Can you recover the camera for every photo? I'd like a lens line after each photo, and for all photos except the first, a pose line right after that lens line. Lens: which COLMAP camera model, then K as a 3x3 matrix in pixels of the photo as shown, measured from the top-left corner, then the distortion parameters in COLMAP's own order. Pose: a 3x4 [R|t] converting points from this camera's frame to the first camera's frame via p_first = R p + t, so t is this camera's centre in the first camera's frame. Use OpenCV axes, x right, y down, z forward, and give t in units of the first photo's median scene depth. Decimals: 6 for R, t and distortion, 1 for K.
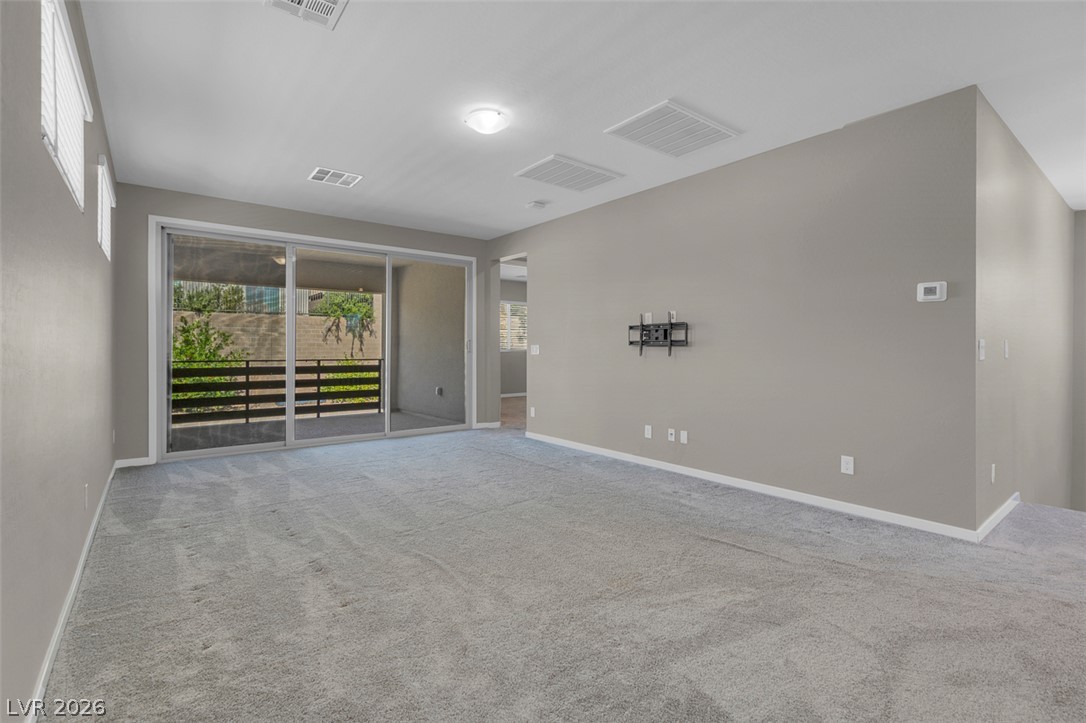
lens RADIAL K [[496.1, 0, 545.0], [0, 496.1, 356.2], [0, 0, 1]] dist [-0.000798, 0.000167]
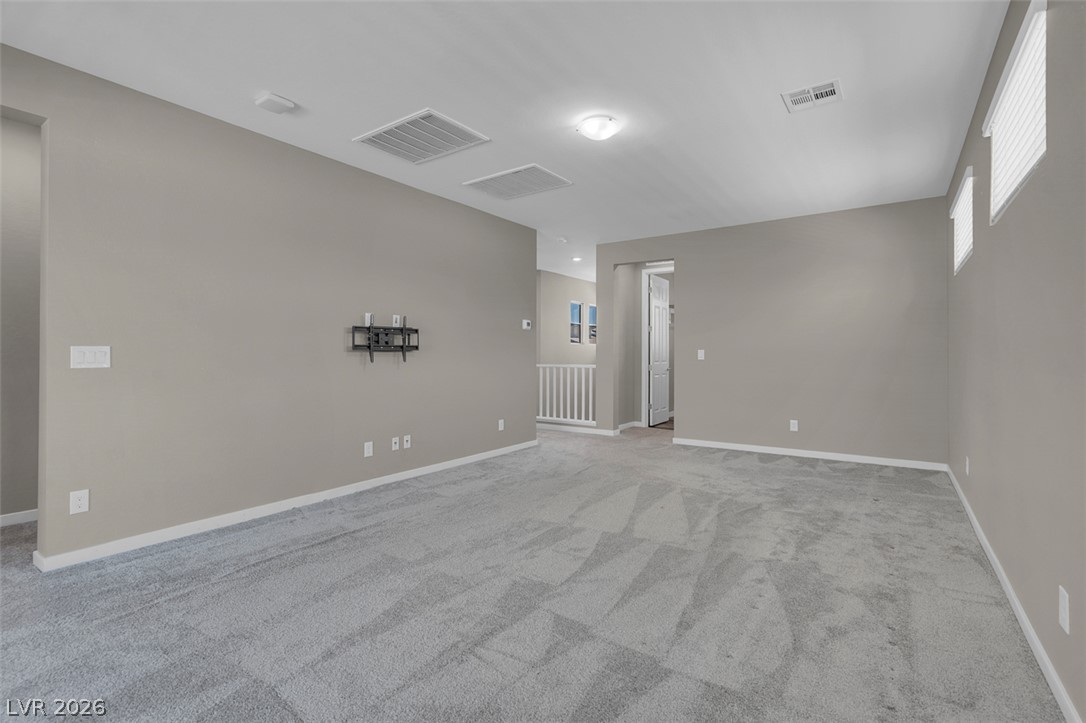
lens RADIAL K [[504.6, 0, 543.0], [0, 504.6, 361.5], [0, 0, 1]] dist [0.011248, 0.000034]
pose [[-0.278345, -0.011452, 0.960413, -0.752216], [0.020844, 0.999621, 0.017961, -0.012053], [-0.960255, 0.025019, -0.278001, 0.978126]]
